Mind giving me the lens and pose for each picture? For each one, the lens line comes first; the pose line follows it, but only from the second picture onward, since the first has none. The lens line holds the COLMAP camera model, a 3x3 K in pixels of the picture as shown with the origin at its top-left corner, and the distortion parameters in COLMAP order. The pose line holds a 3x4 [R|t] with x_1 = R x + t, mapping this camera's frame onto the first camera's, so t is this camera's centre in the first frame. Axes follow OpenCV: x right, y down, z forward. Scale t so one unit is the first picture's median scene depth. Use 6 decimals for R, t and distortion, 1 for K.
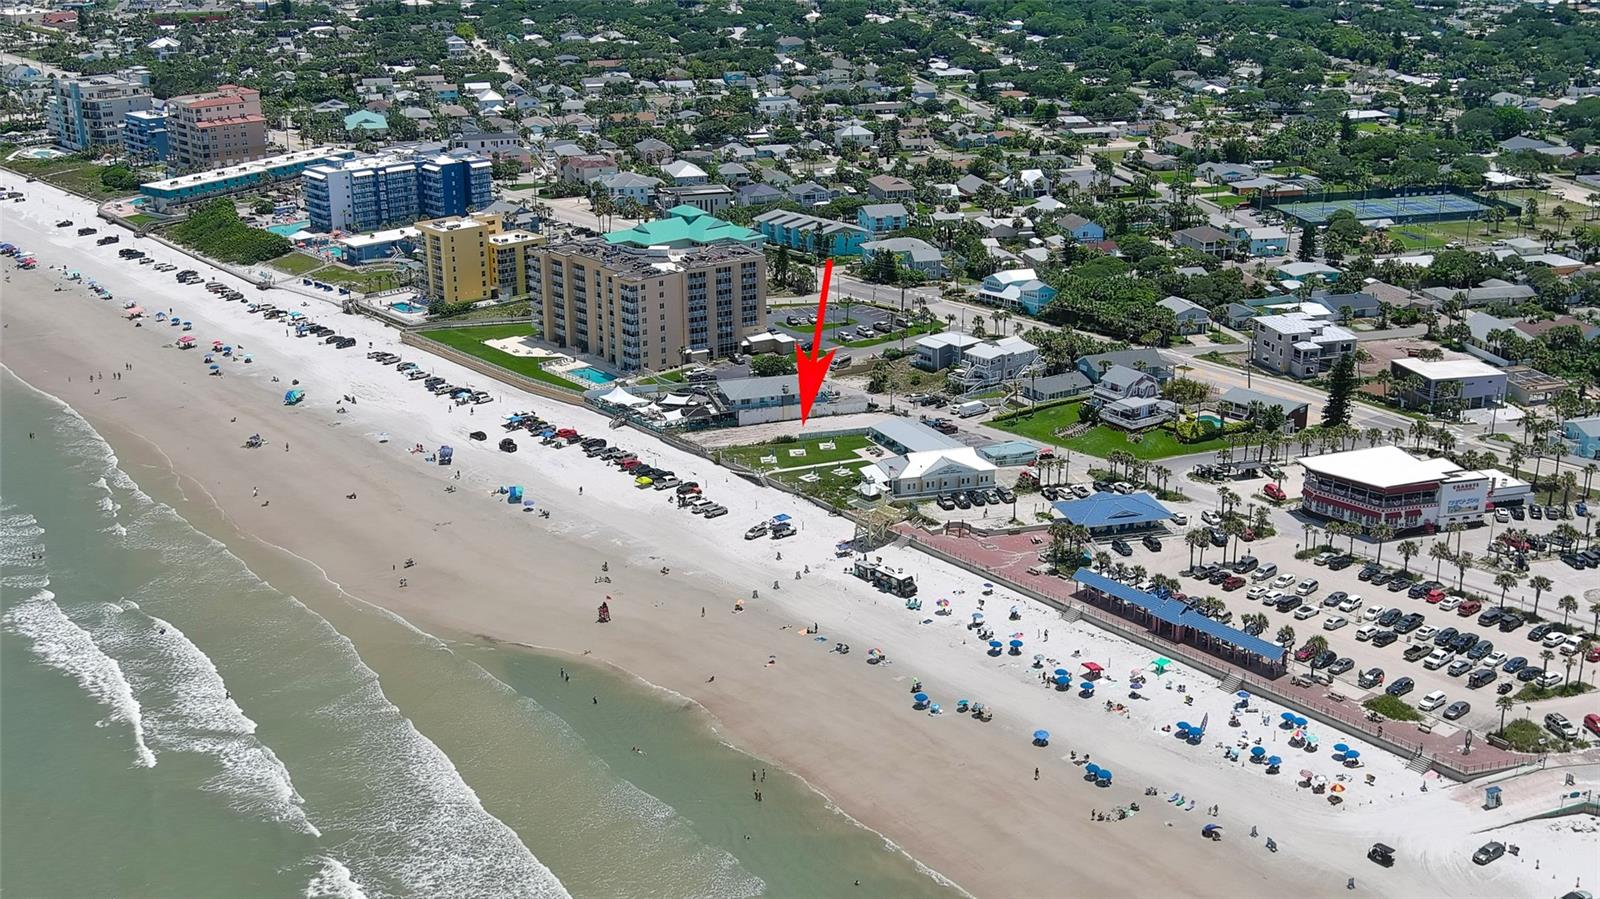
lens RADIAL K [[1838.9, 0, 800.0], [0, 1838.9, 449.5], [0, 0, 1]] dist [0.048665, -0.163884]
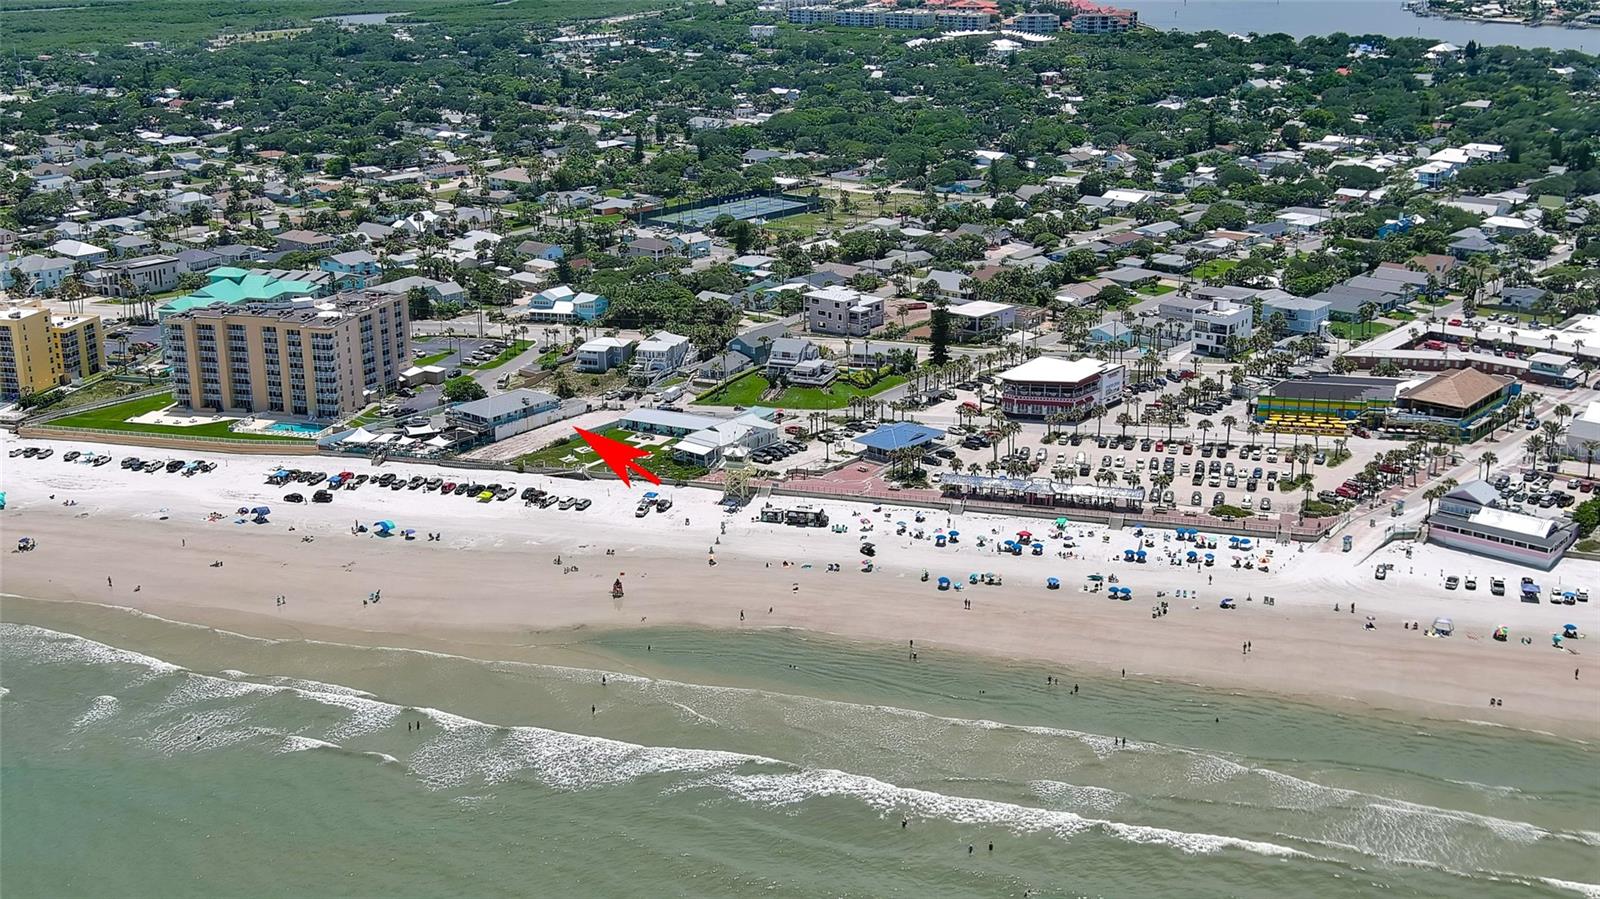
lens RADIAL K [[1838.9, 0, 800.0], [0, 1838.9, 449.5], [0, 0, 1]] dist [0.048665, -0.163884]
pose [[0.825305, -0.169326, 0.538702, -0.465925], [0.188007, 0.981951, 0.020618, 0.003058], [-0.532471, 0.084263, 0.842244, -0.001020]]
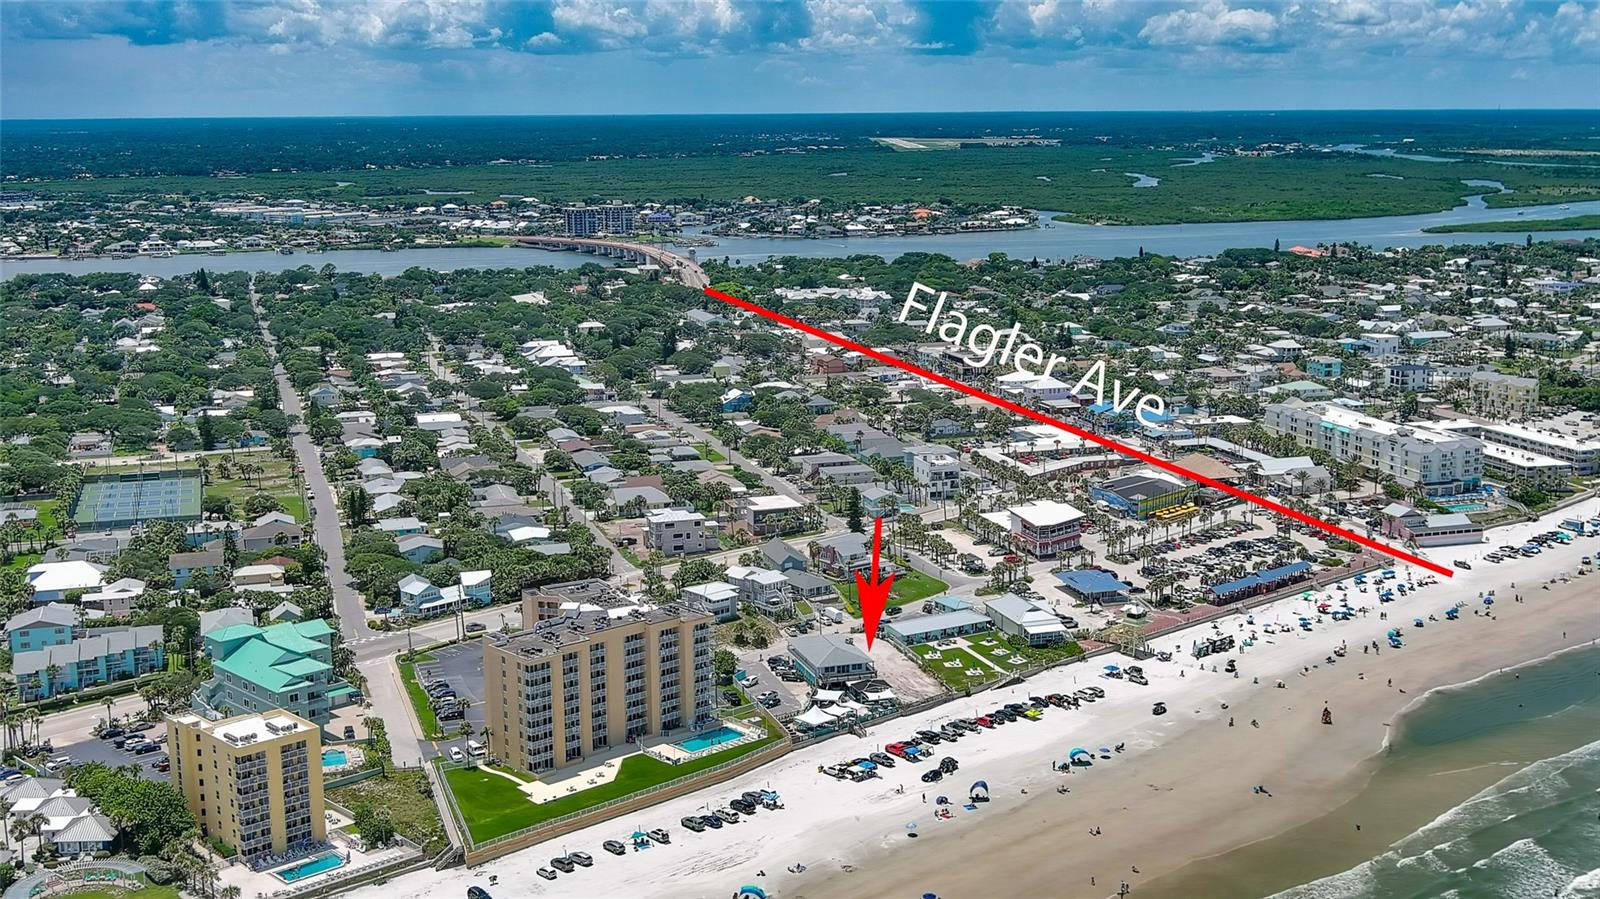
lens RADIAL K [[1838.9, 0, 800.0], [0, 1838.9, 449.5], [0, 0, 1]] dist [0.048665, -0.163884]
pose [[-0.042139, -0.179175, 0.982914, -0.999136], [0.332697, 0.925126, 0.182904, -0.330203], [-0.942092, 0.334720, 0.020627, 0.970433]]
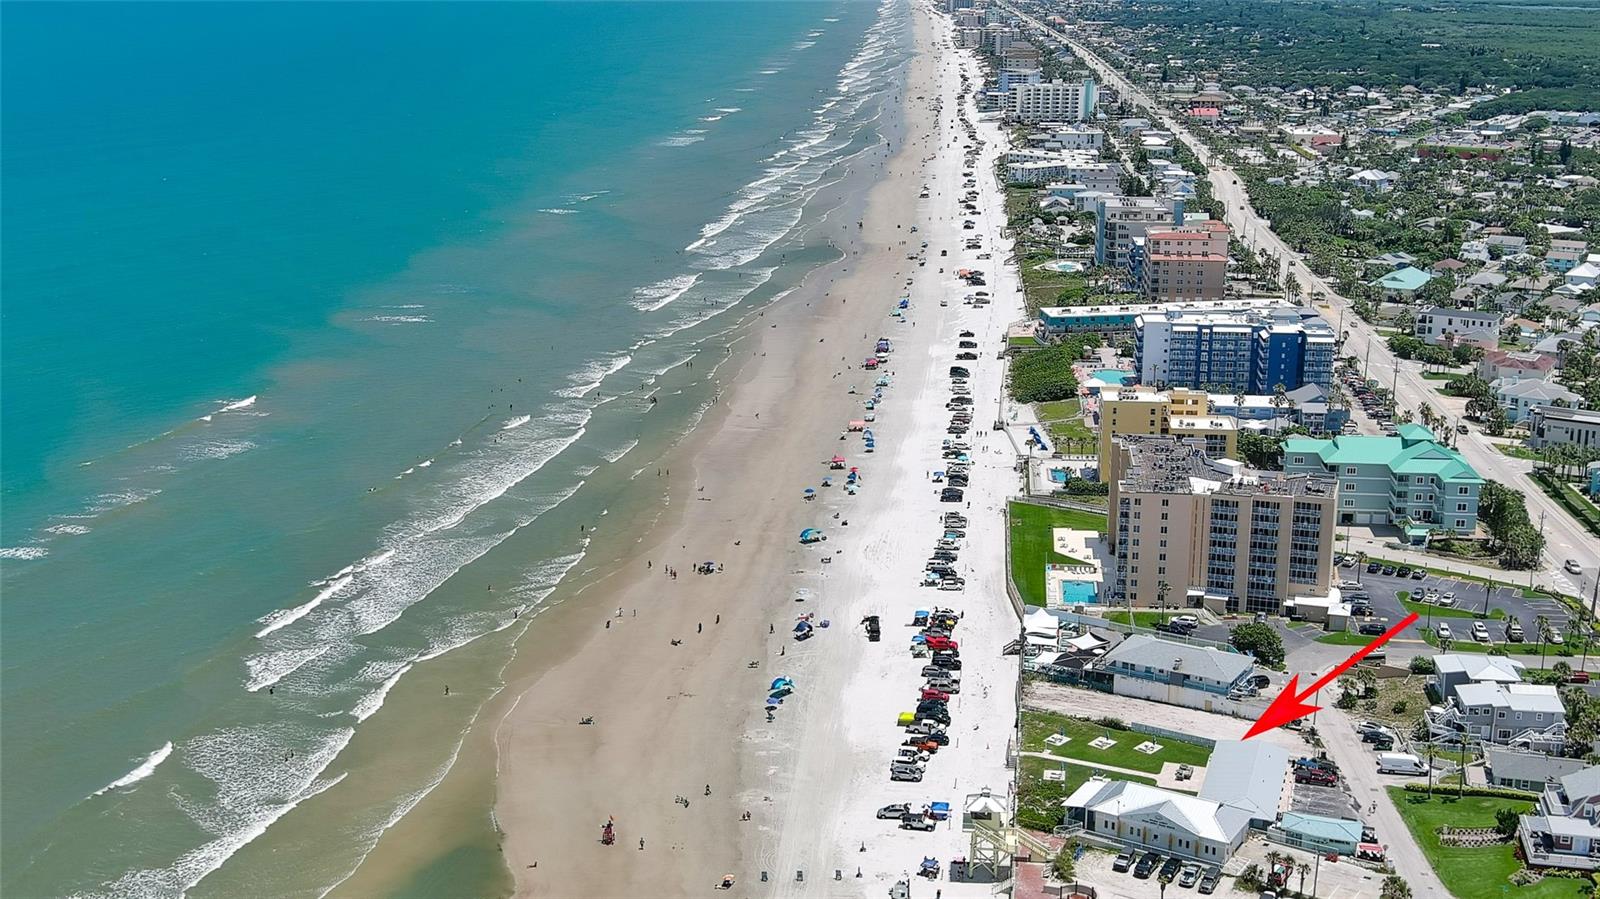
lens RADIAL K [[1927.8, 0, 800.0], [0, 1927.8, 449.5], [0, 0, 1]] dist [0.007643, -0.036312]
pose [[0.689786, 0.194874, -0.697295, 0.431405], [-0.245078, 0.969087, 0.028393, -0.104725], [0.681273, 0.151306, 0.716222, 0.296497]]
